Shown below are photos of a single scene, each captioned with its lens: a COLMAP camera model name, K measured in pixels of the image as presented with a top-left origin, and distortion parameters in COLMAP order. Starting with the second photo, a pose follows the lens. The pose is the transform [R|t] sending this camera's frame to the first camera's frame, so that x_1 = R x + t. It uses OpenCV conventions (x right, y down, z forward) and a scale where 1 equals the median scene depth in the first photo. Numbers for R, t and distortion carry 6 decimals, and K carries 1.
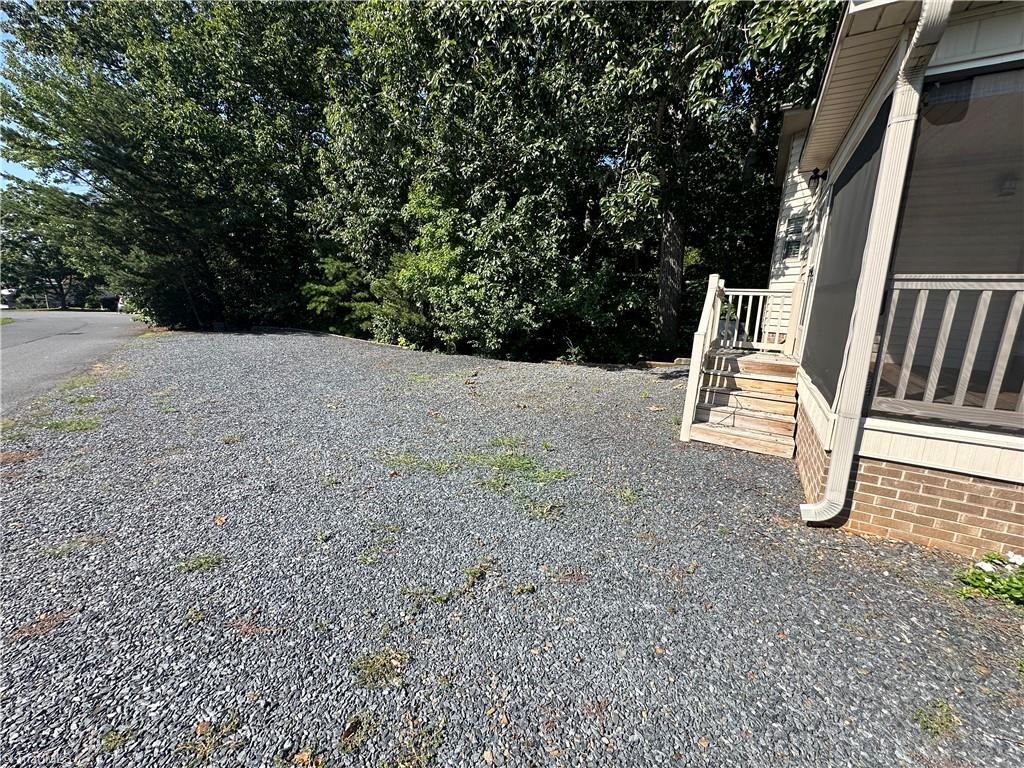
lens RADIAL K [[408.6, 0, 510.8], [0, 408.6, 385.9], [0, 0, 1]] dist [-0.001749, -0.000824]
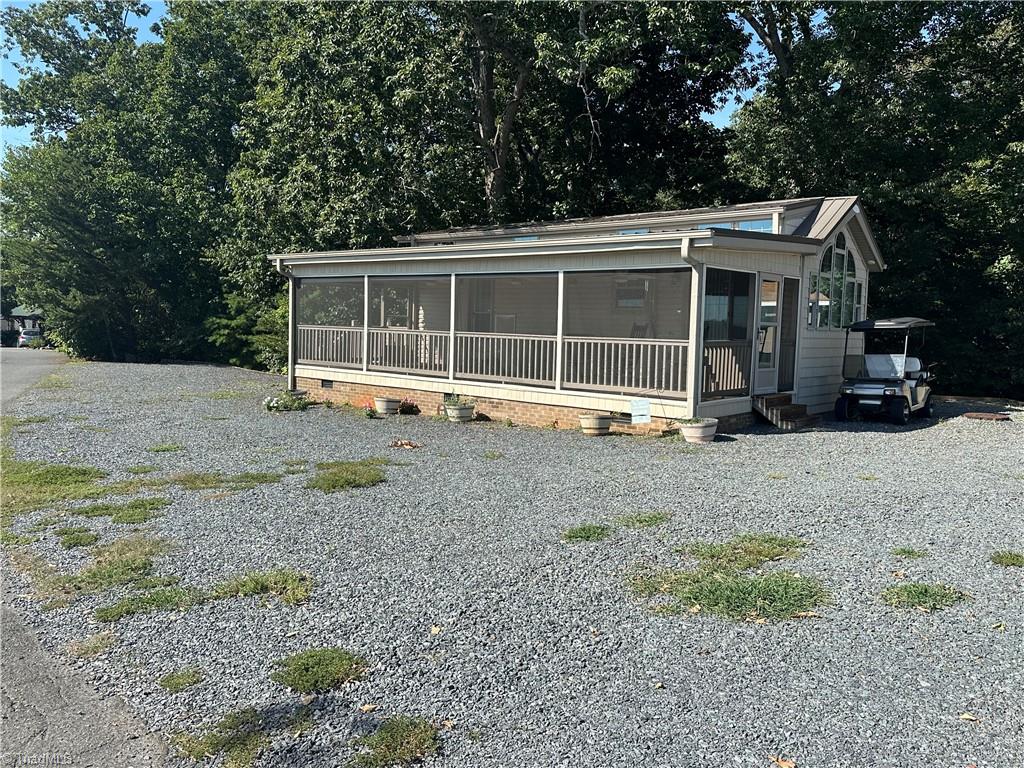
lens RADIAL K [[787.3, 0, 513.6], [0, 787.3, 386.1], [0, 0, 1]] dist [0.018550, -0.018879]
pose [[0.986298, 0.014361, -0.164348, 1.639727], [-0.037857, 0.989322, -0.140746, 0.487700], [0.160572, 0.145039, 0.976310, -2.258403]]
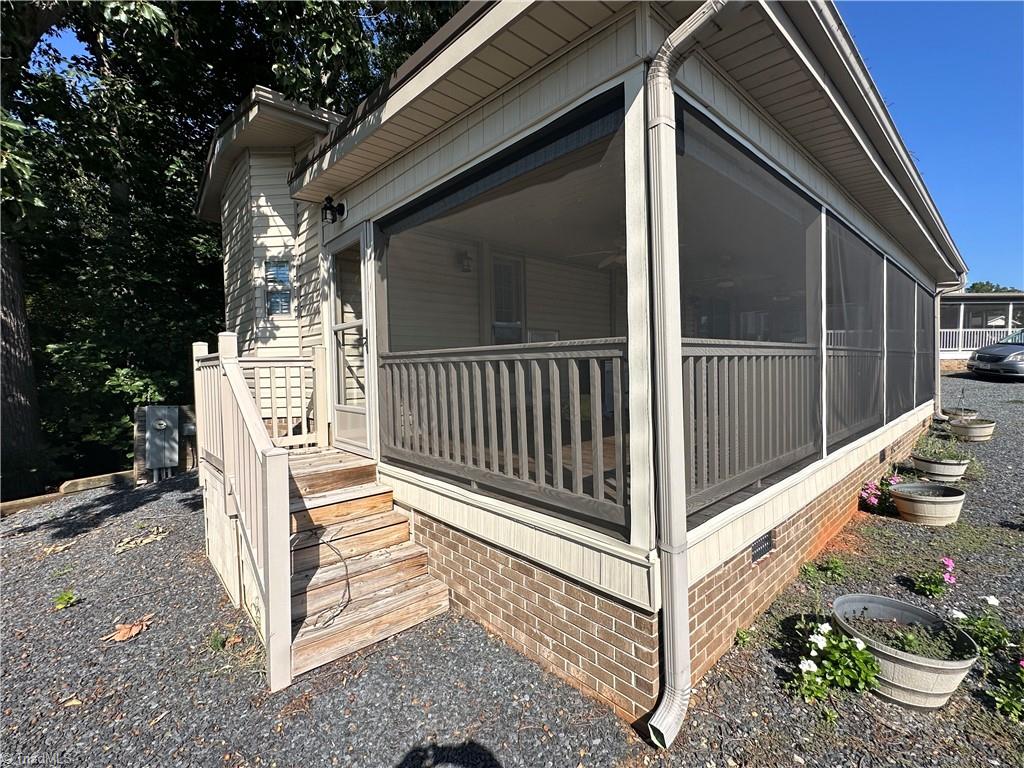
lens RADIAL K [[453.1, 0, 510.6], [0, 453.1, 380.4], [0, 0, 1]] dist [-0.003827, 0.002052]
pose [[0.295075, -0.064676, 0.953283, 0.034830], [0.230857, 0.972973, -0.005446, -0.103361], [-0.927166, 0.221679, 0.302031, 0.415207]]
